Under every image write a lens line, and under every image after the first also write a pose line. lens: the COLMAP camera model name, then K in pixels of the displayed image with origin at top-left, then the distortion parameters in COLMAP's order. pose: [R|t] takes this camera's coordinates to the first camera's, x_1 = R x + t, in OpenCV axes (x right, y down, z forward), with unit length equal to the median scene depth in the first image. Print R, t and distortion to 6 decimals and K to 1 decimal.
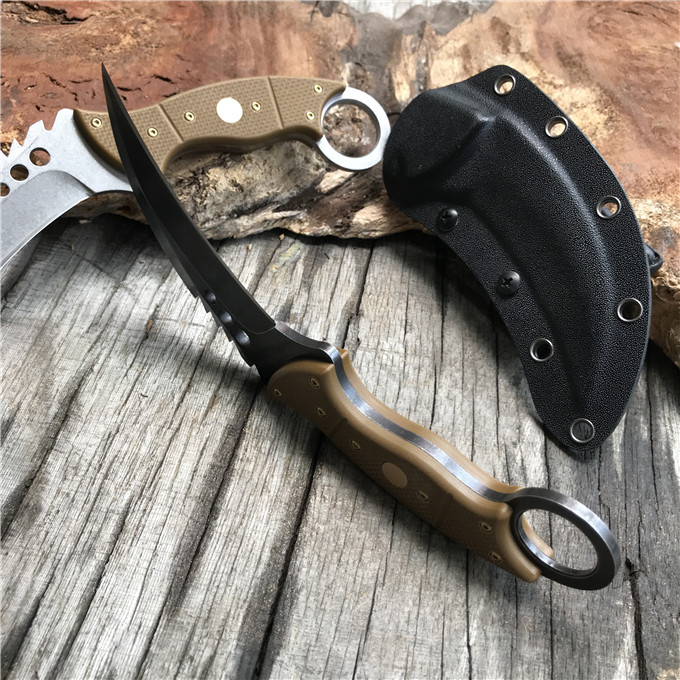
lens RADIAL K [[742.0, 0, 341.5], [0, 742.0, 332.9], [0, 0, 1]] dist [-0.004366, -0.003880]
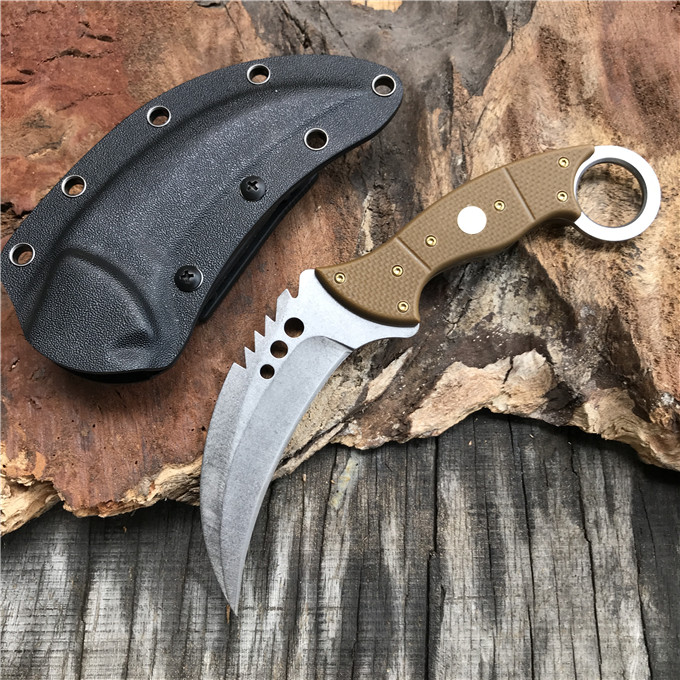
lens RADIAL K [[732.4, 0, 340.0], [0, 732.4, 340.0], [0, 0, 1]] dist [-0.007322, -0.025683]
pose [[0.976921, -0.171389, -0.127477, 0.054048], [0.208780, 0.892242, 0.400394, -0.533910], [0.045118, -0.417768, 0.907433, 0.223409]]
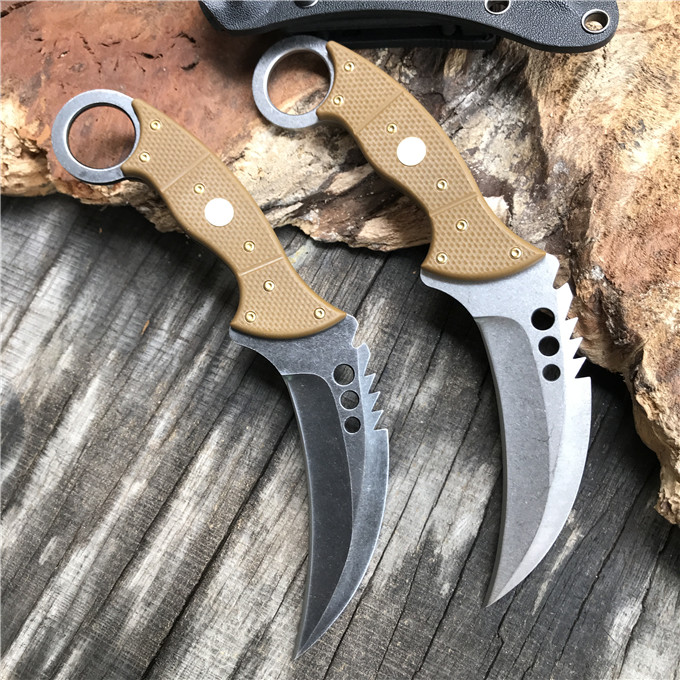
lens RADIAL K [[742.0, 0, 341.5], [0, 742.0, 332.9], [0, 0, 1]] dist [-0.004366, -0.003880]
pose [[0.906914, 0.208090, -0.366342, 0.304043], [-0.042172, 0.909986, 0.412490, -0.358721], [0.419201, -0.358643, 0.834054, 0.174225]]
